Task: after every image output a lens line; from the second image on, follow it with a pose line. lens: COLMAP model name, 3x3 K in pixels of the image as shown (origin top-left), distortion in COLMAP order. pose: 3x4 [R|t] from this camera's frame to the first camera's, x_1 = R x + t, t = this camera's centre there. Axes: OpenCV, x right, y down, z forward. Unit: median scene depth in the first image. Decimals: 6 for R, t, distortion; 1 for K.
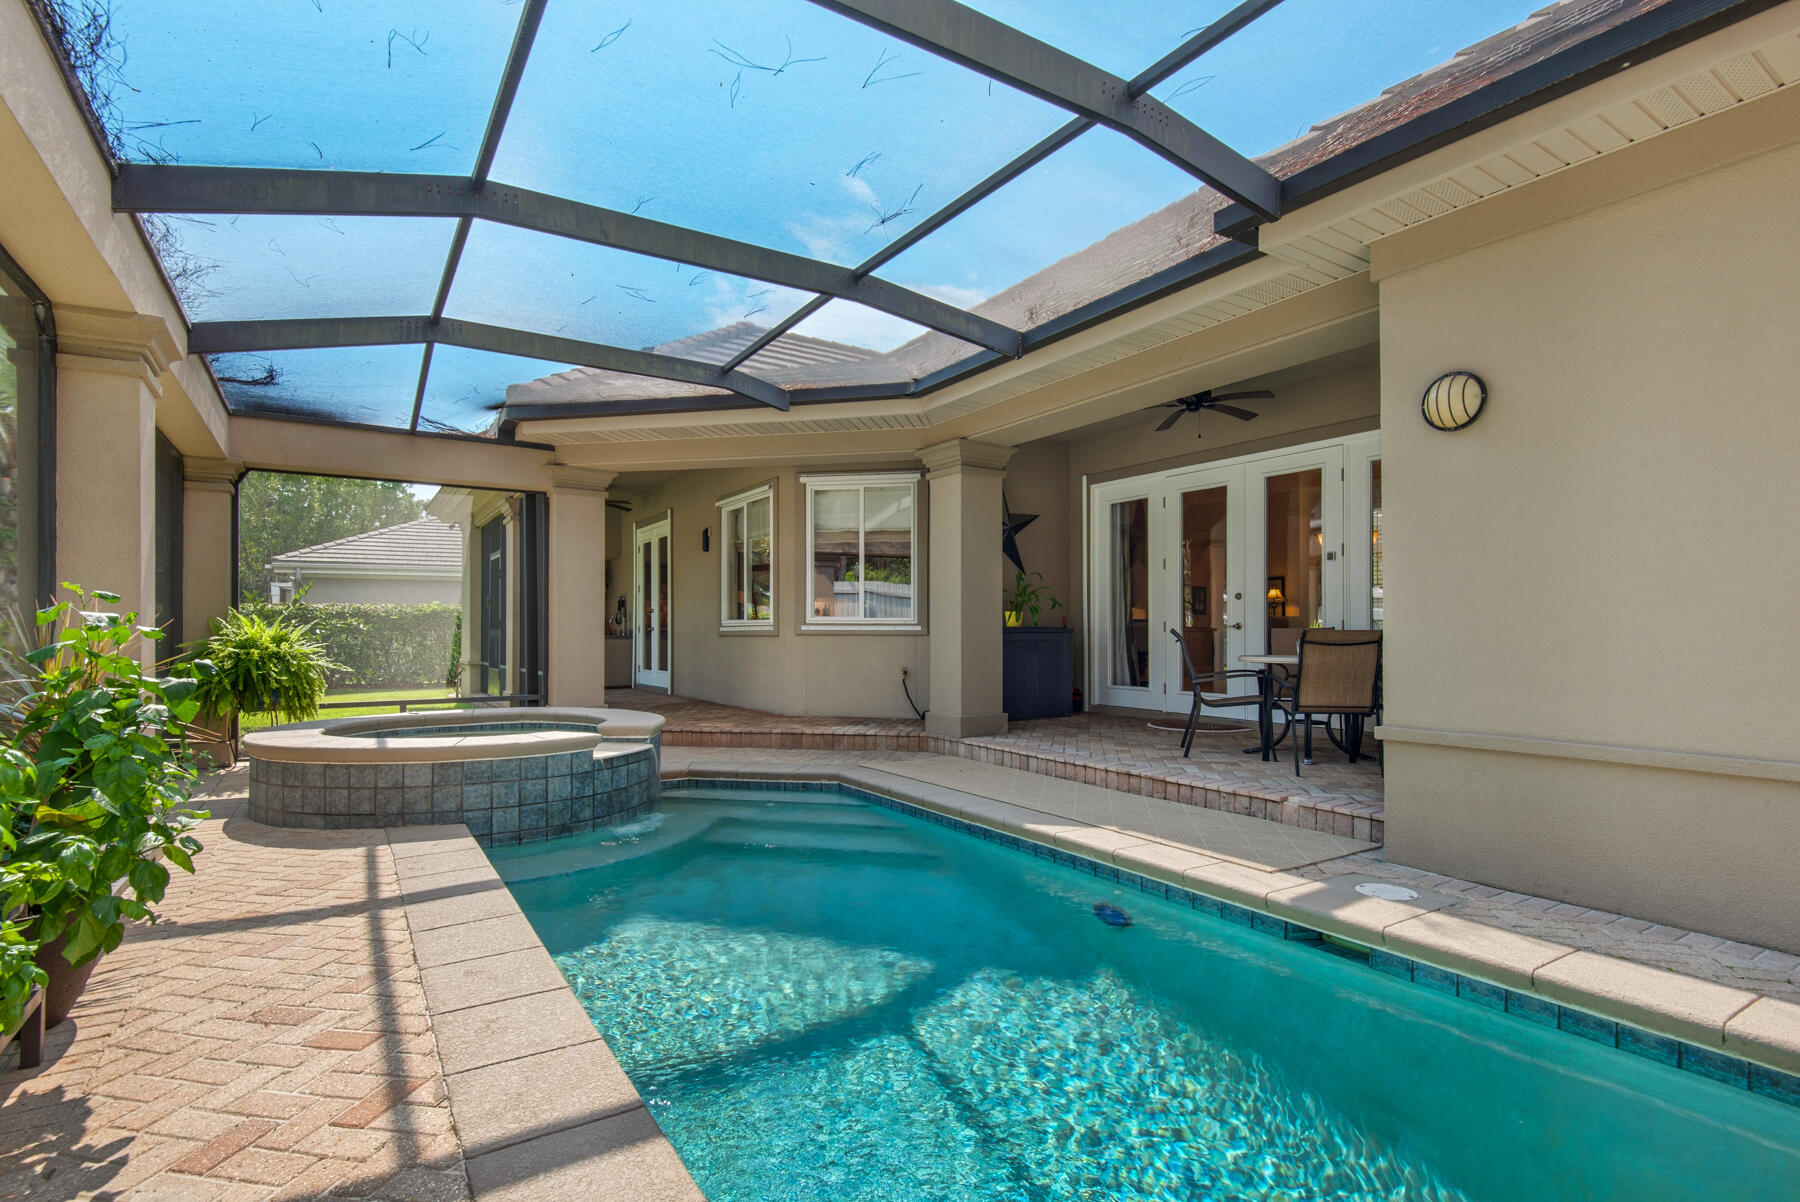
lens RADIAL K [[864.7, 0, 867.2], [0, 864.7, 619.0], [0, 0, 1]] dist [-0.002620, -0.000047]
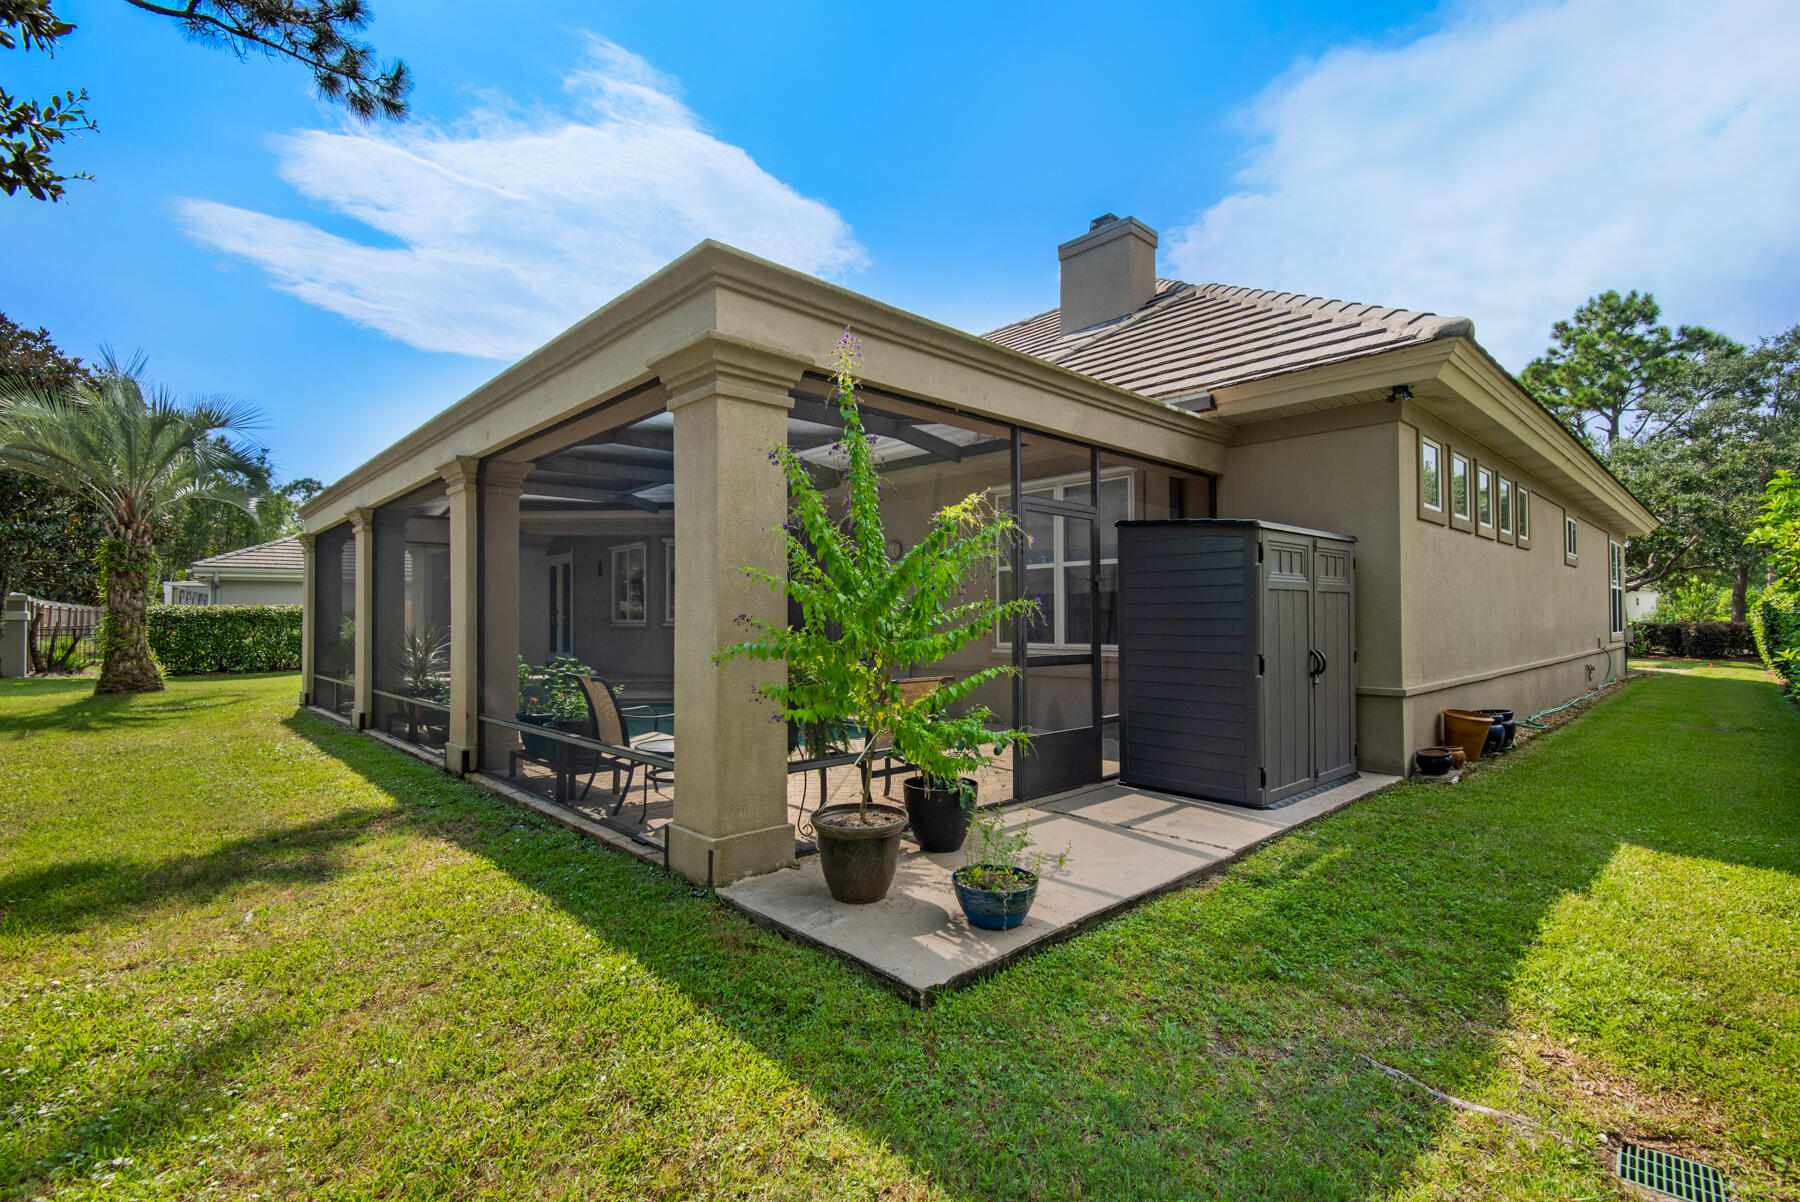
lens RADIAL K [[821.2, 0, 899.8], [0, 821.2, 607.2], [0, 0, 1]] dist [0.009583, -0.006684]
pose [[0.977848, 0.002049, 0.209308, 0.044035], [-0.001111, 0.999989, -0.004602, -0.017457], [-0.209315, 0.004267, 0.977839, -0.719123]]
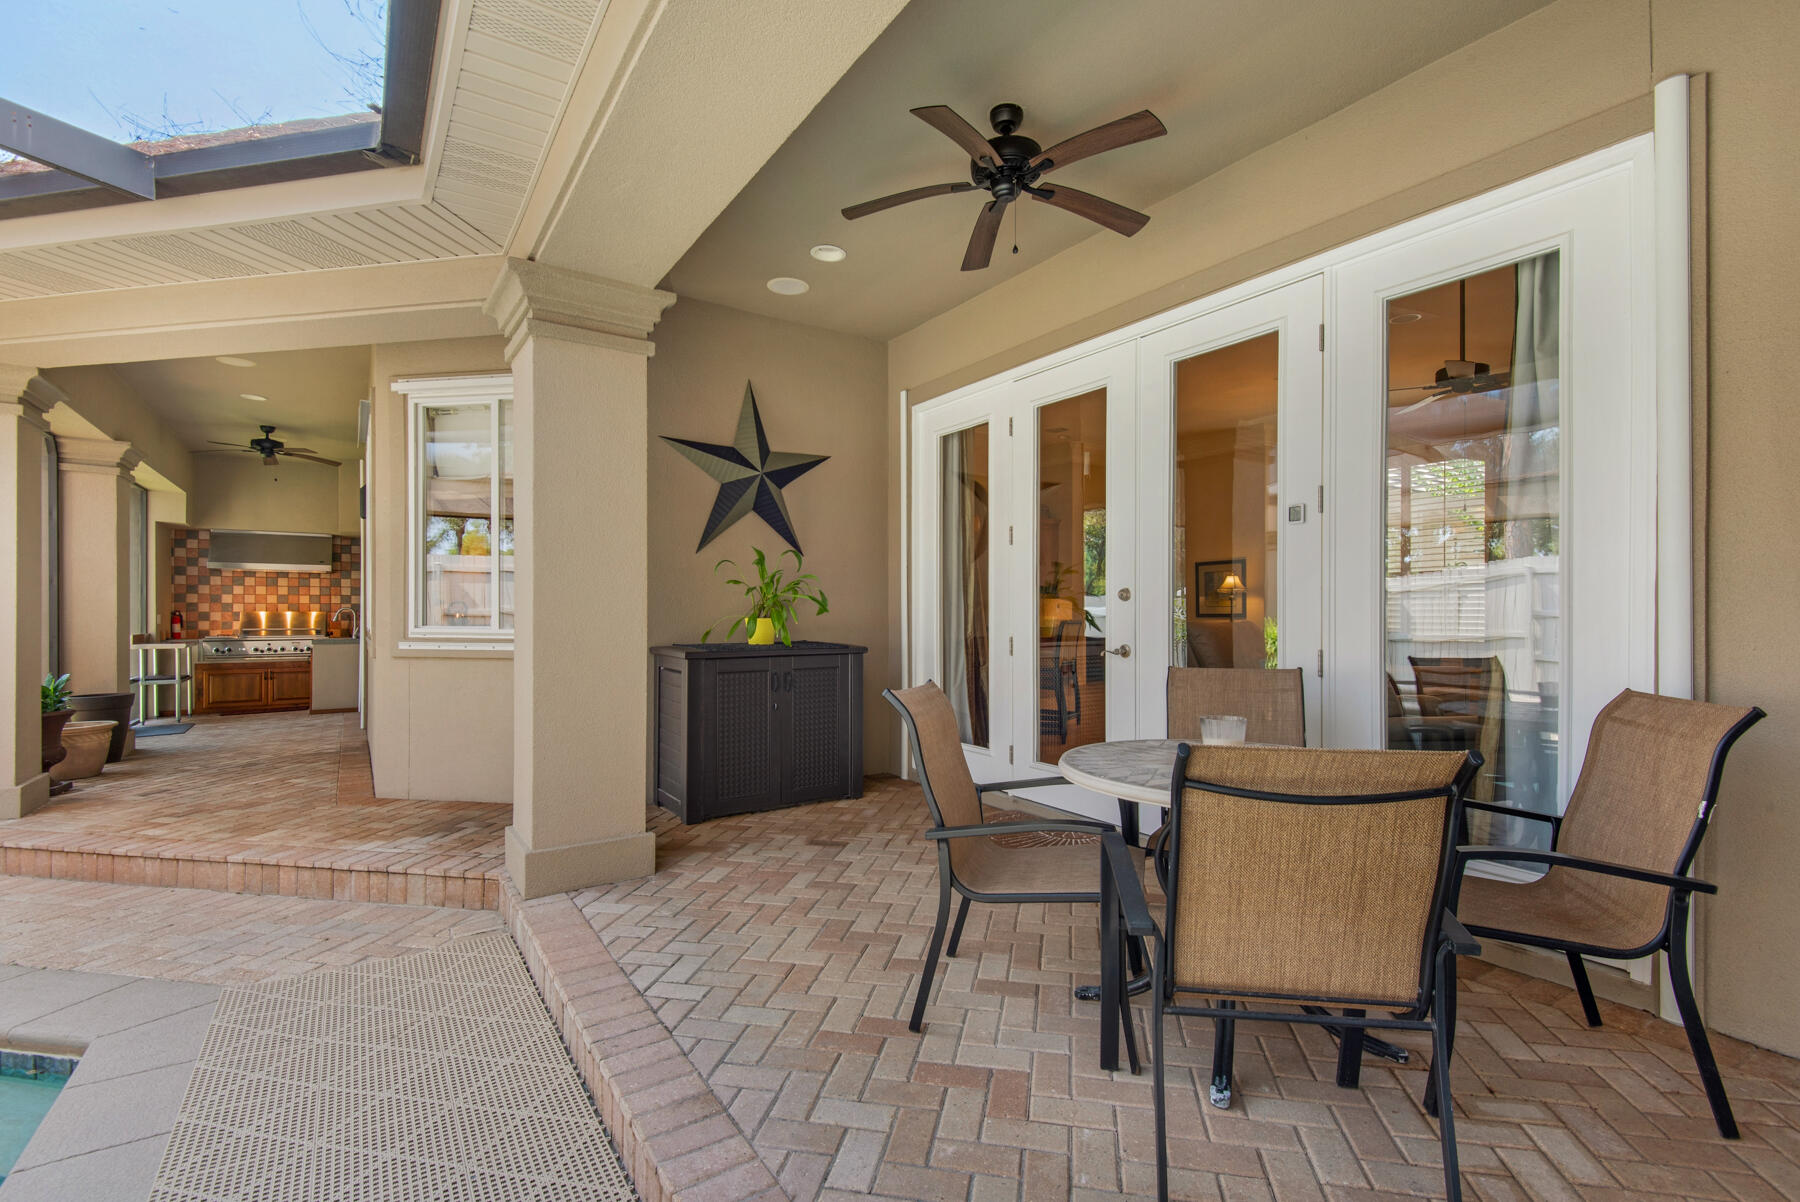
lens RADIAL K [[821.2, 0, 914.7], [0, 821.2, 609.4], [0, 0, 1]] dist [0.009583, -0.006684]
pose [[0.998910, -0.001612, 0.046652, 0.245820], [0.001121, 0.999944, 0.010548, -0.019897], [-0.046666, -0.010485, 0.998856, 0.447629]]
